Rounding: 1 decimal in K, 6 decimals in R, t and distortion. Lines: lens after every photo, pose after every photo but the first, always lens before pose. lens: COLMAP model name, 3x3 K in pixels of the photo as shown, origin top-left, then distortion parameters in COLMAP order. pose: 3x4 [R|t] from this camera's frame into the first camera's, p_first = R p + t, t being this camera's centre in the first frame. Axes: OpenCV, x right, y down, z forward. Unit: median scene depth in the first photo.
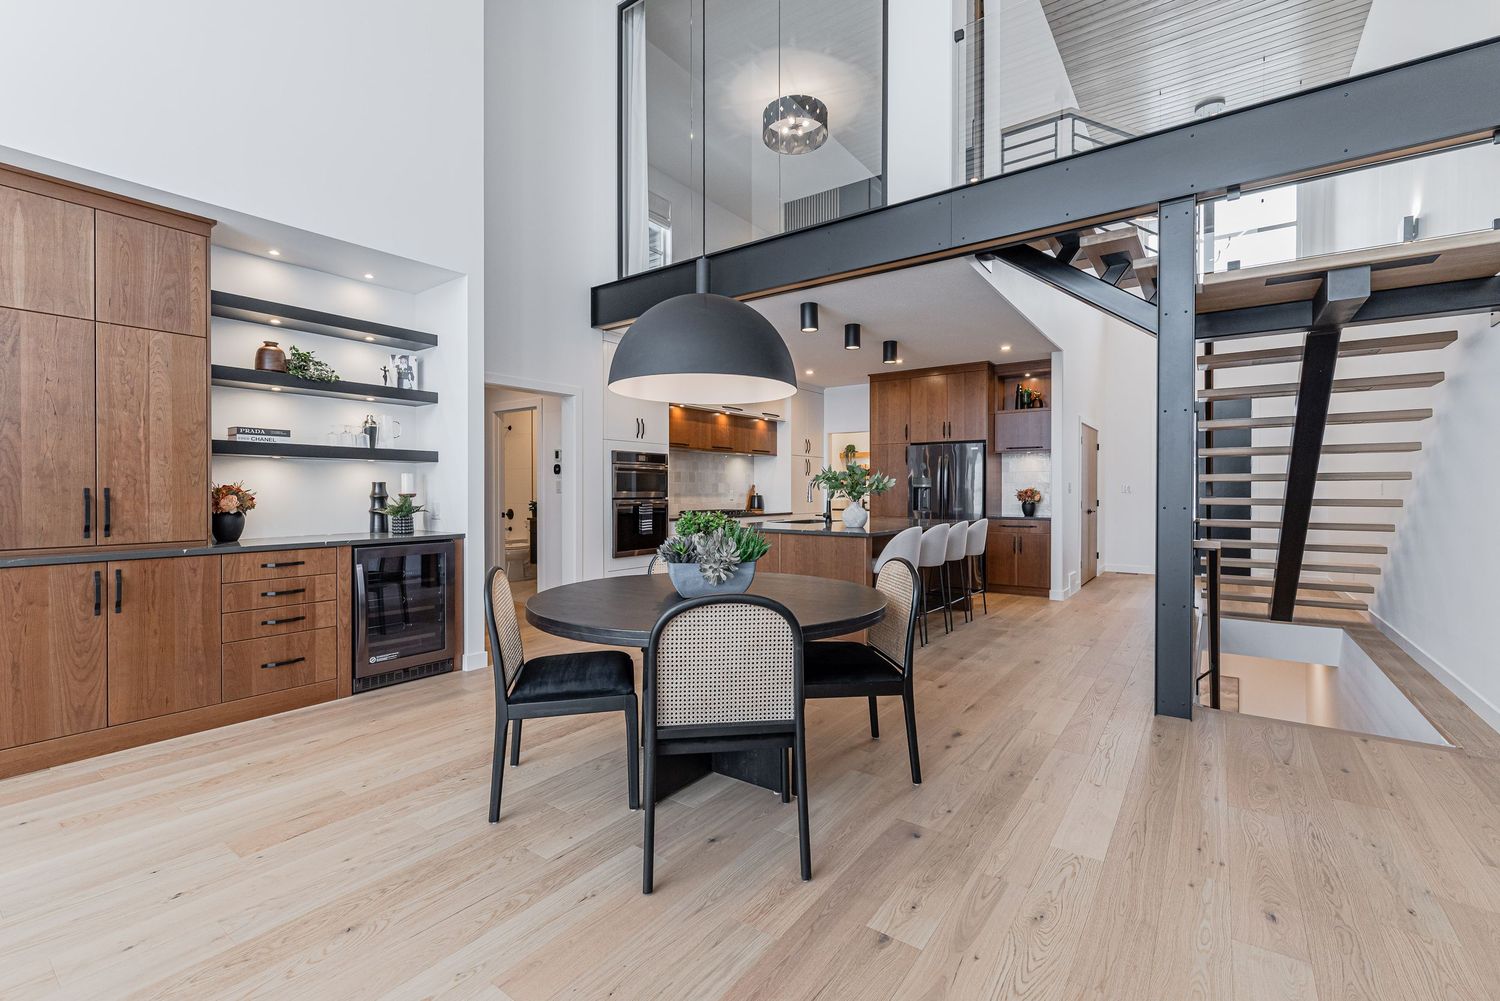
lens RADIAL K [[649.7, 0, 750.4], [0, 649.7, 495.6], [0, 0, 1]] dist [0.001101, -0.000772]
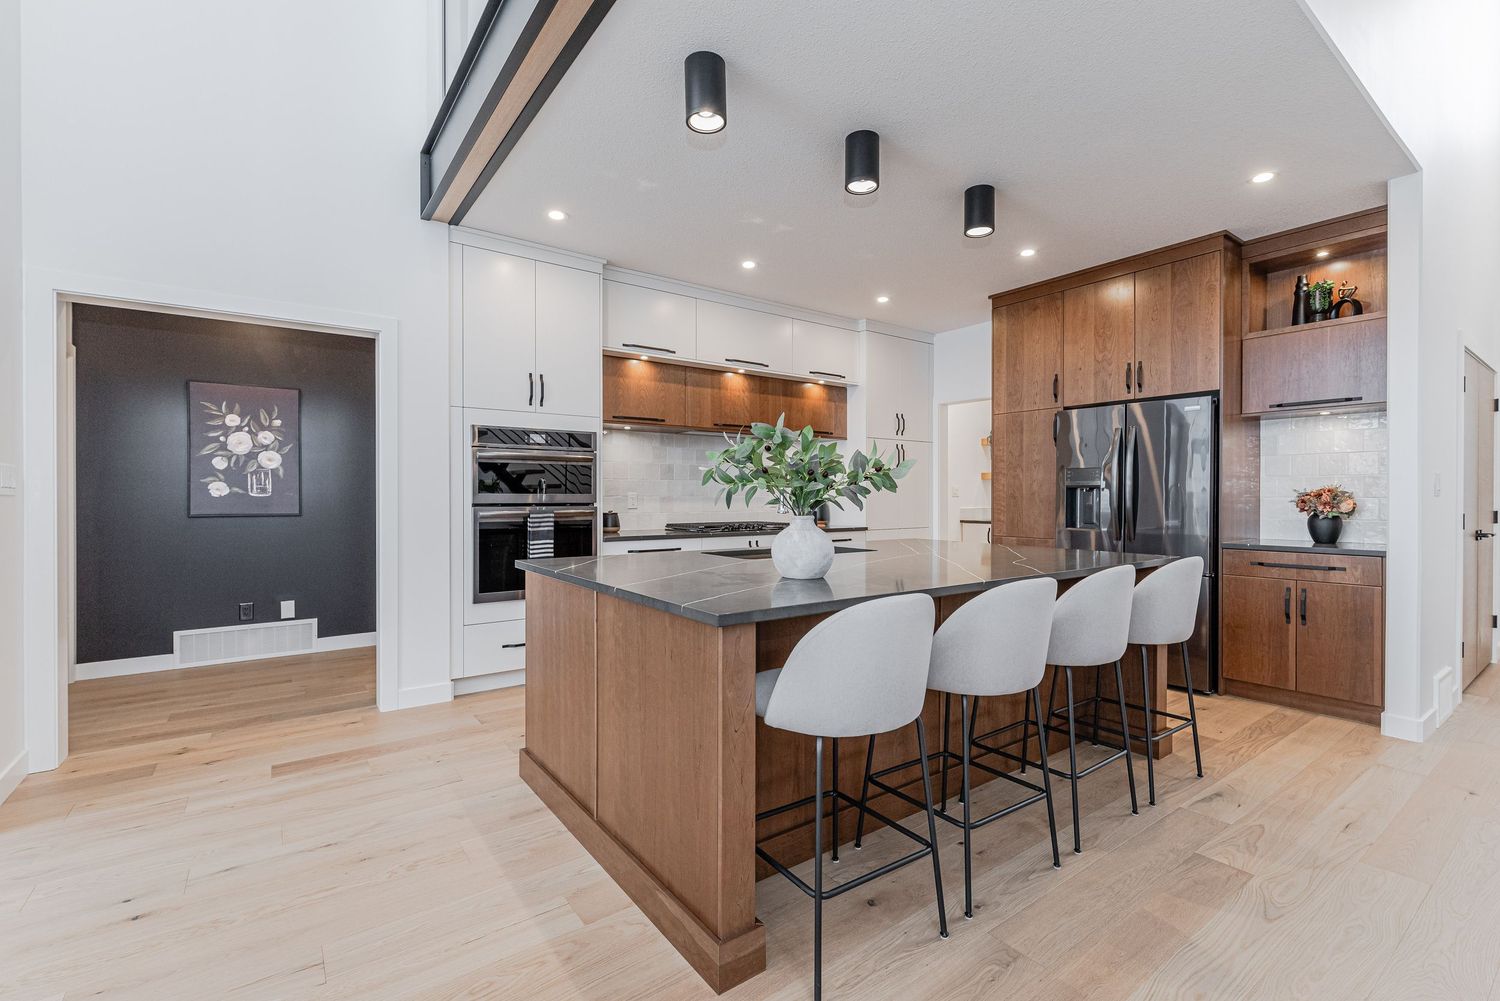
lens RADIAL K [[649.7, 0, 741.9], [0, 649.7, 500.4], [0, 0, 1]] dist [0.001101, -0.000772]
pose [[0.946808, 0.002621, -0.321788, 0.313066], [-0.002614, 0.999996, 0.000452, -0.000686], [0.321788, 0.000413, 0.946812, 0.727707]]
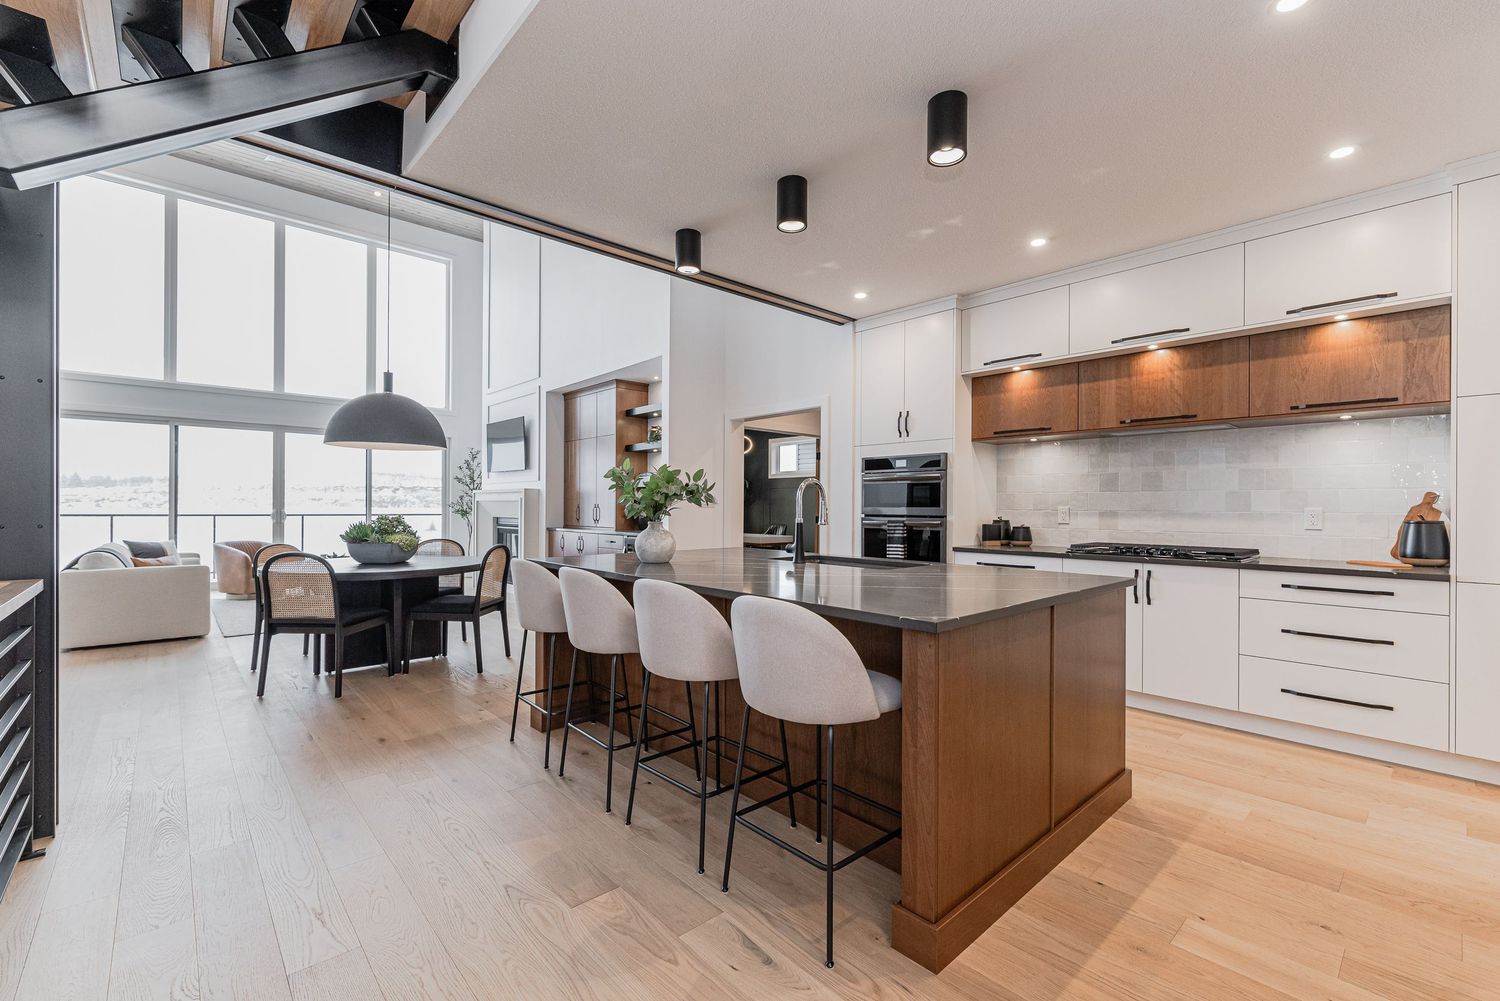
lens RADIAL K [[649.7, 0, 766.3], [0, 649.7, 504.6], [0, 0, 1]] dist [0.001101, -0.000772]
pose [[-0.203690, -0.005832, -0.979018, 0.913518], [-0.014010, 0.999897, -0.003041, -0.006565], [0.978935, 0.013096, -0.203751, 1.497058]]
